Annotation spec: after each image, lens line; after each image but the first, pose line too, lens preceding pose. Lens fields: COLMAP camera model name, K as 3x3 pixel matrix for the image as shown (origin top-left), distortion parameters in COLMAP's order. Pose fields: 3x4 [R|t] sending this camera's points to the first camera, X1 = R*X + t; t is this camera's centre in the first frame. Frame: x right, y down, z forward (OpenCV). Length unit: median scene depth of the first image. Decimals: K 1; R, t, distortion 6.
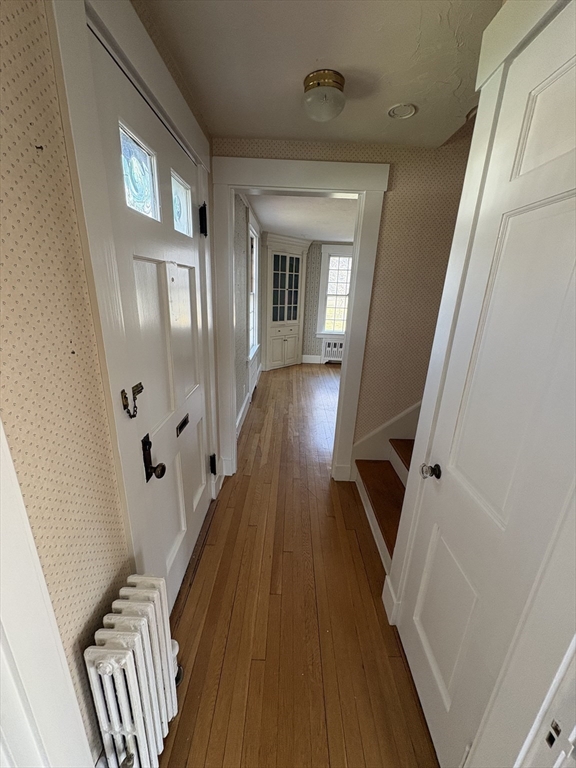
lens RADIAL K [[304.8, 0, 291.5], [0, 304.8, 384.0], [0, 0, 1]] dist [-0.000497, -0.000037]
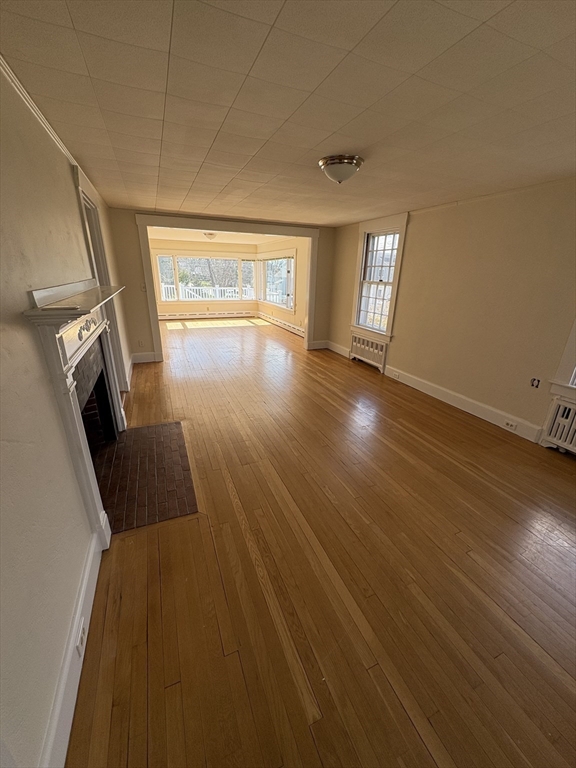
lens RADIAL K [[304.8, 0, 291.5], [0, 304.8, 384.0], [0, 0, 1]] dist [-0.000497, -0.000037]
pose [[0.398950, 0.285110, -0.871522, 0.933170], [-0.282355, 0.942450, 0.179061, -0.121639], [0.872419, 0.174642, 0.456493, 0.498400]]
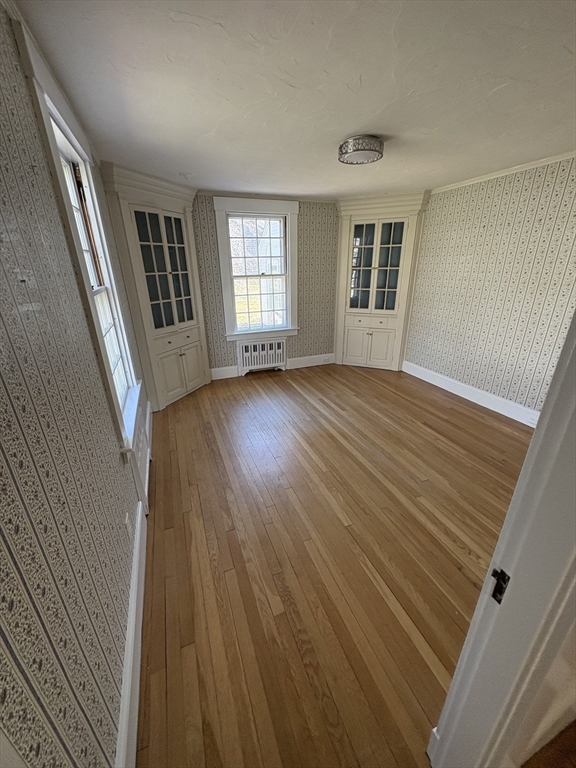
lens RADIAL K [[304.8, 0, 291.5], [0, 304.8, 384.0], [0, 0, 1]] dist [-0.000497, -0.000037]
pose [[0.925889, -0.185097, 0.329347, -0.029783], [0.159620, 0.981786, 0.103038, -0.113725], [-0.342420, -0.042832, 0.938570, 0.329246]]
